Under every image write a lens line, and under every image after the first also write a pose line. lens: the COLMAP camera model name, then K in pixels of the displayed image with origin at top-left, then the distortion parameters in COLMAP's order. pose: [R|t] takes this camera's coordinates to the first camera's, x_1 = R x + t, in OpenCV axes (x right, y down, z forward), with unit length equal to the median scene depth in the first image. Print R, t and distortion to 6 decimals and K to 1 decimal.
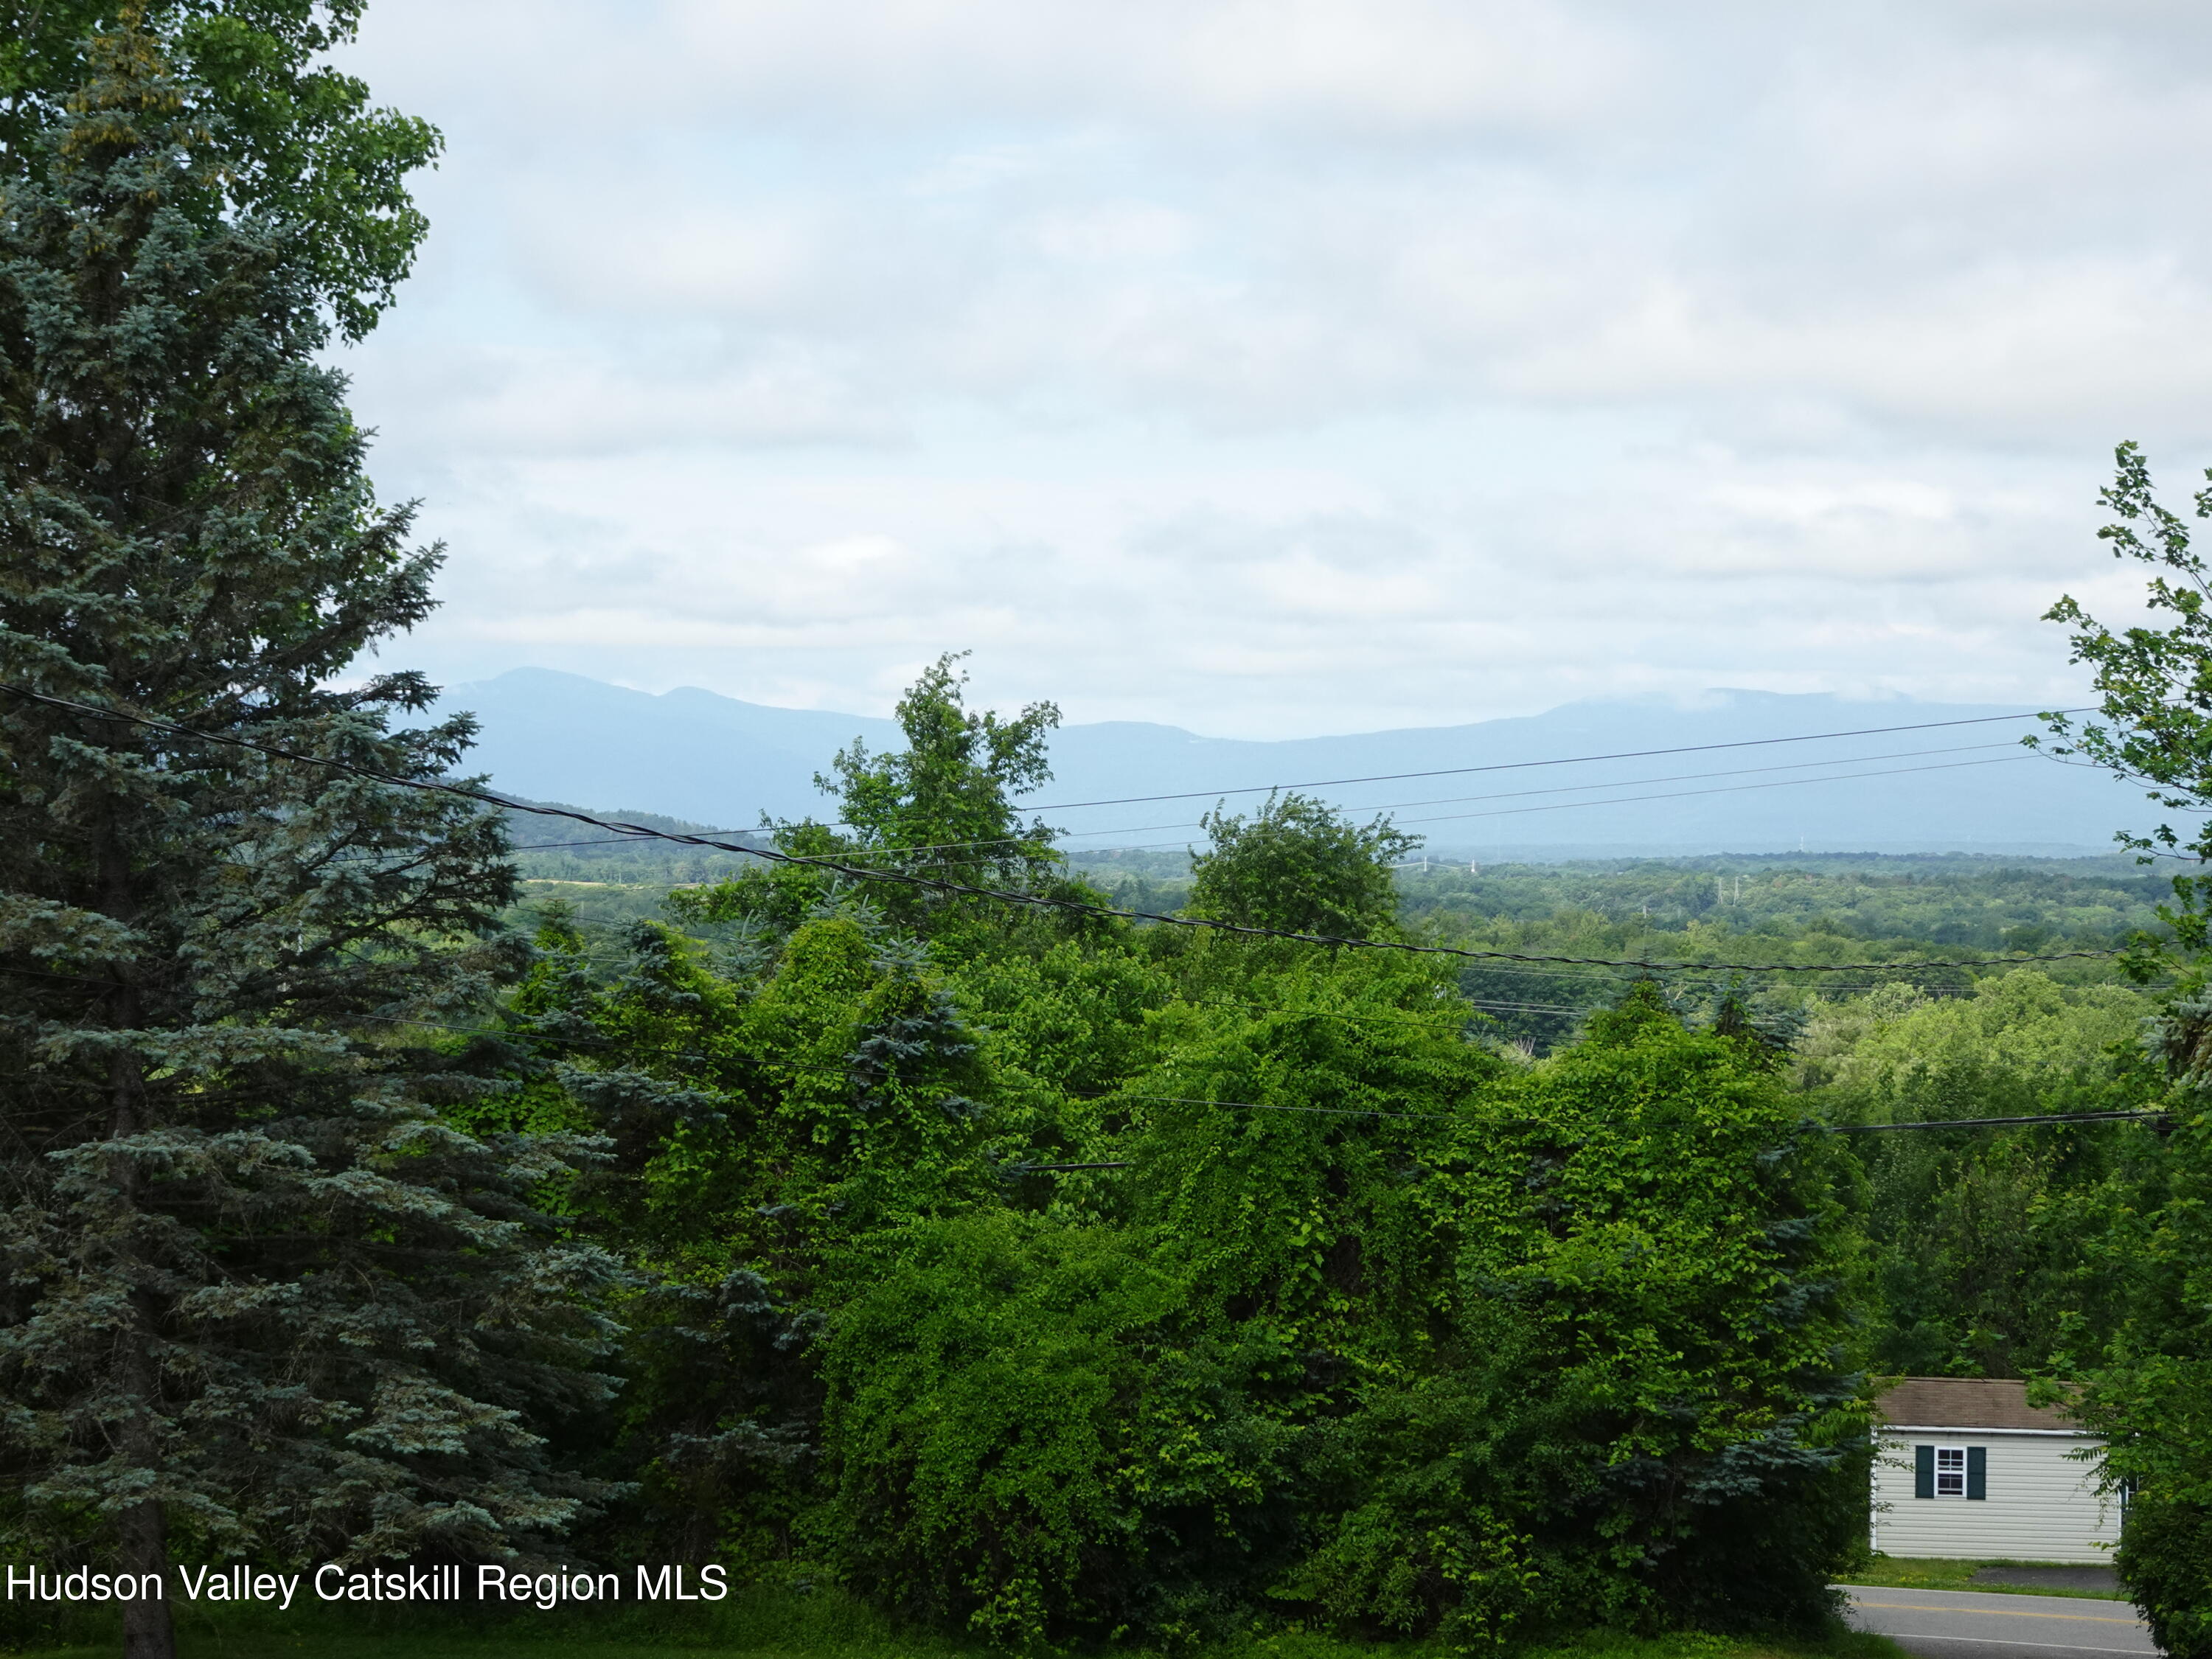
lens RADIAL K [[5397.2, 0, 1097.0], [0, 5397.2, 837.3], [0, 0, 1]] dist [0.089711, 0.000000]
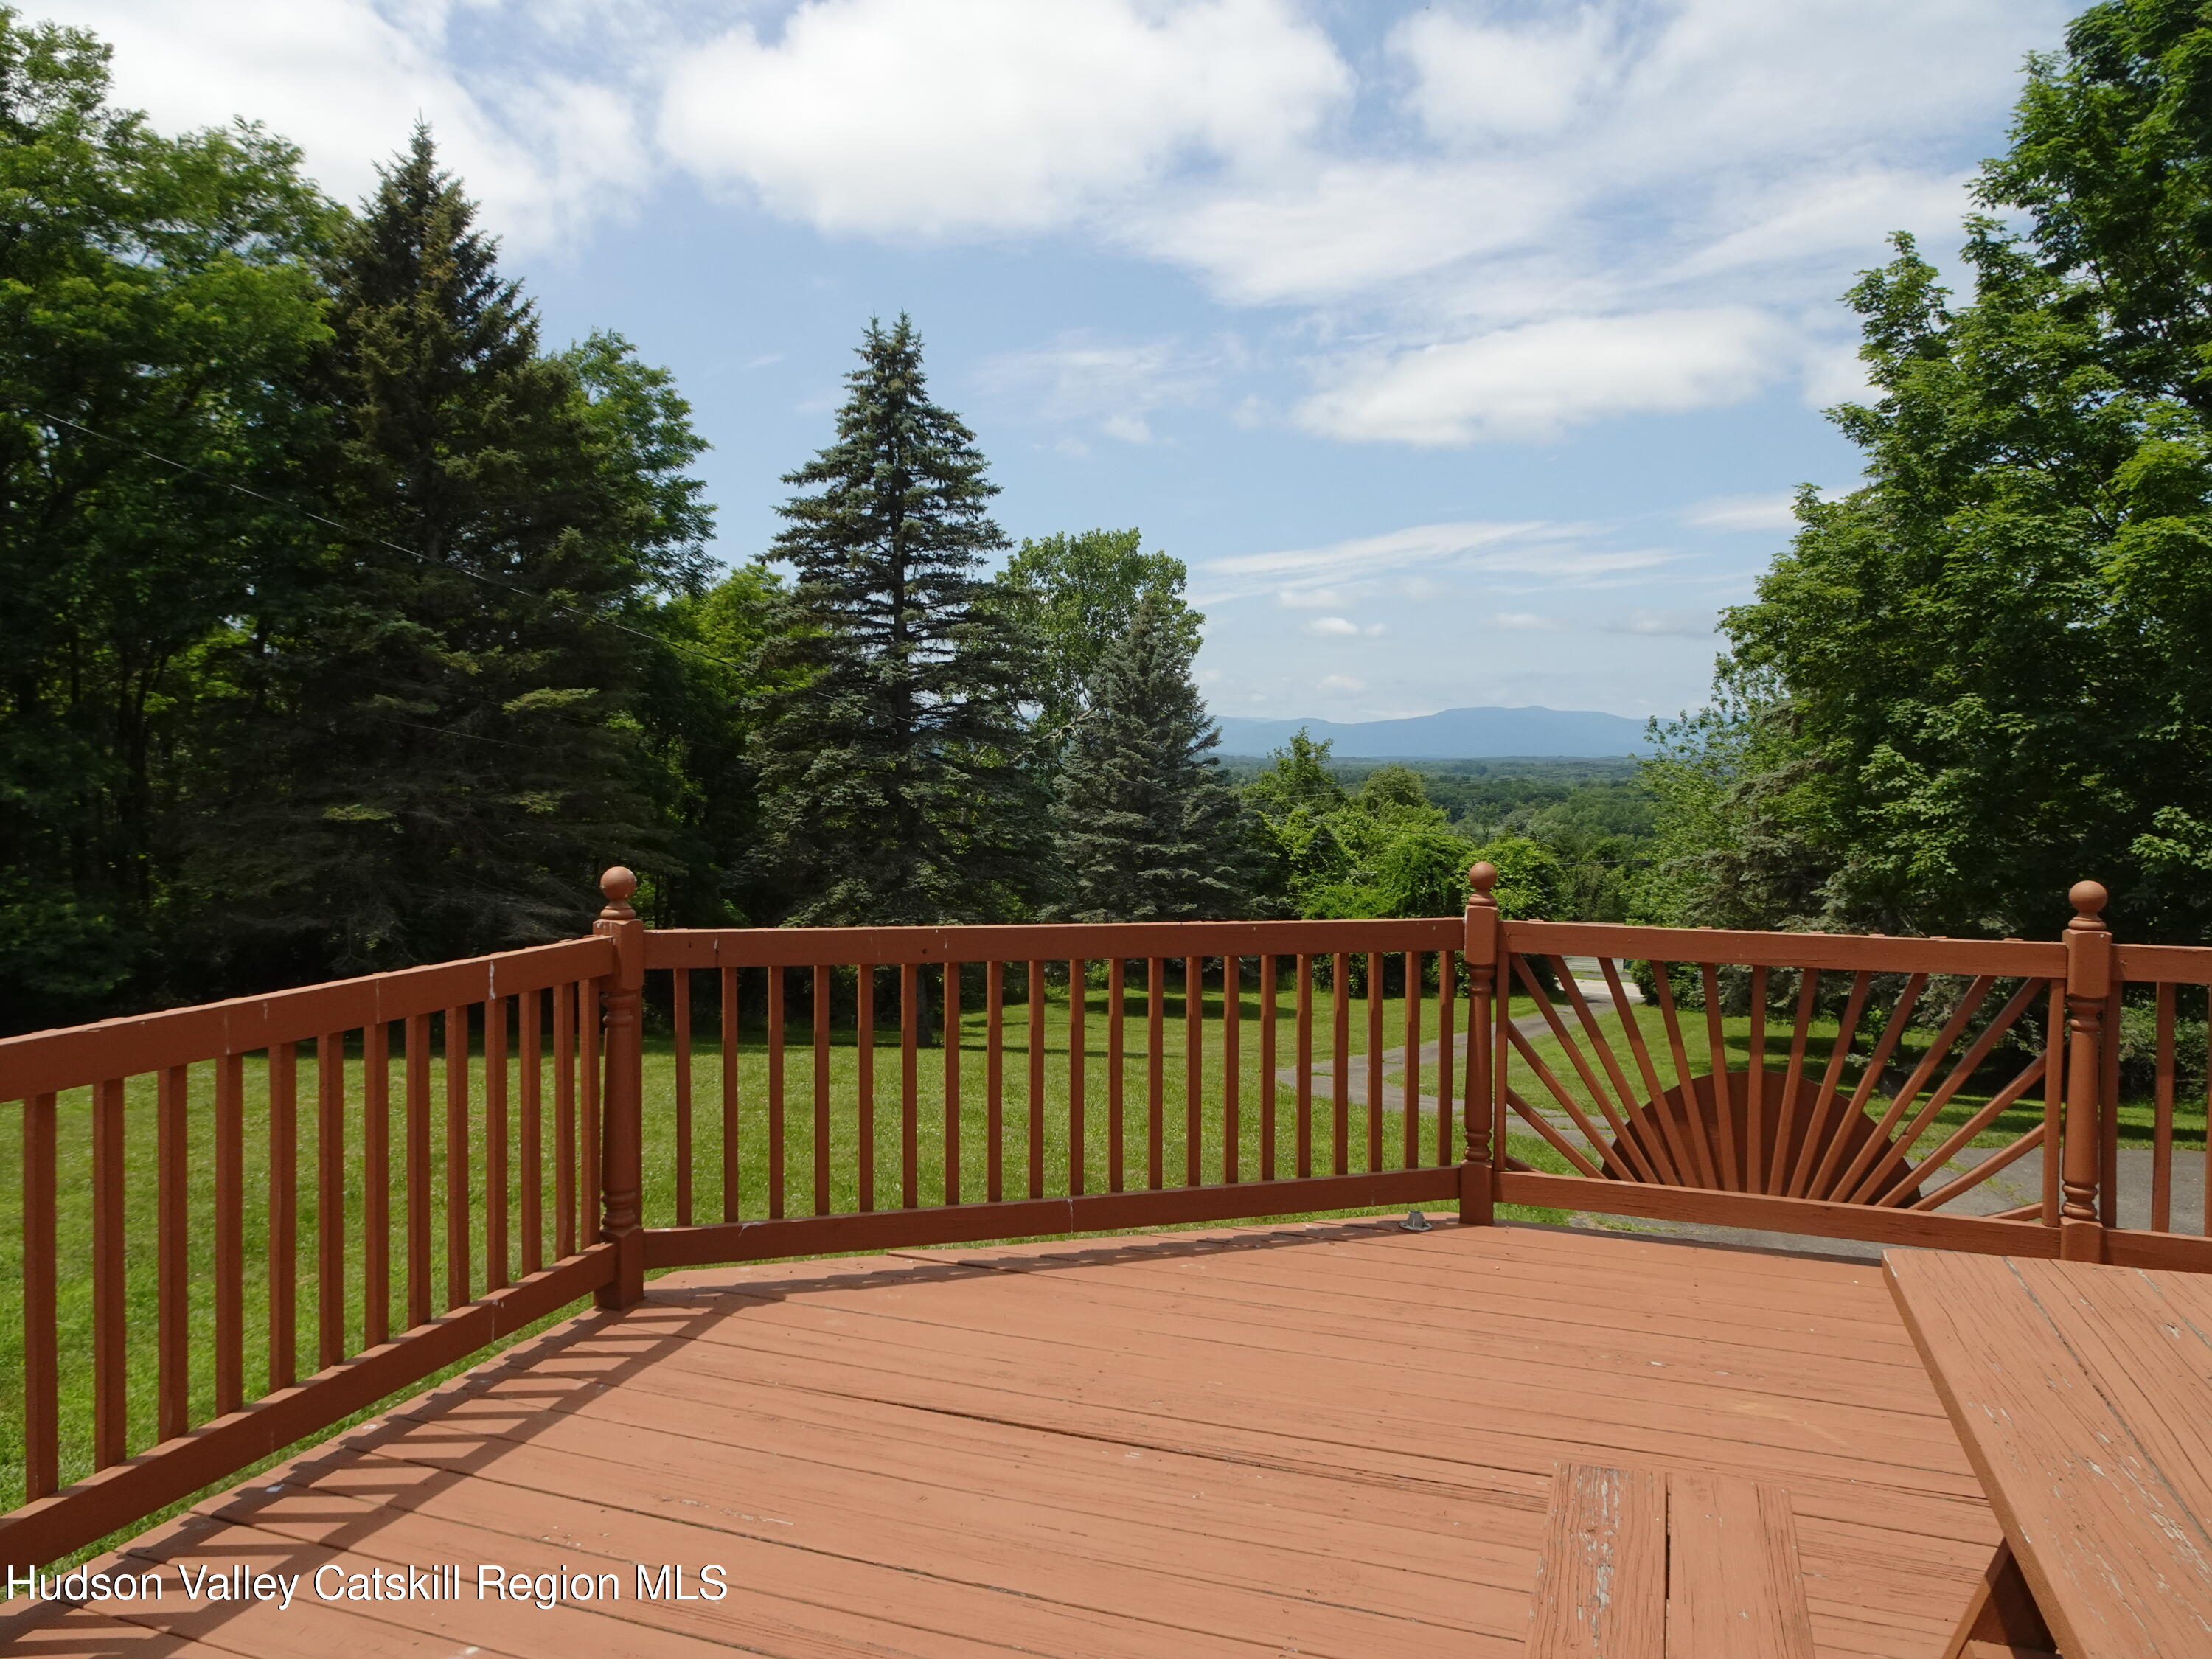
lens RADIAL K [[1592.6, 0, 1097.0], [0, 1592.6, 830.8], [0, 0, 1]] dist [0.009831, 0.000367]
pose [[0.992063, 0.003632, -0.125687, -0.053111], [0.002556, 0.998794, 0.049031, -0.029165], [0.125713, -0.048963, 0.990858, -0.199008]]
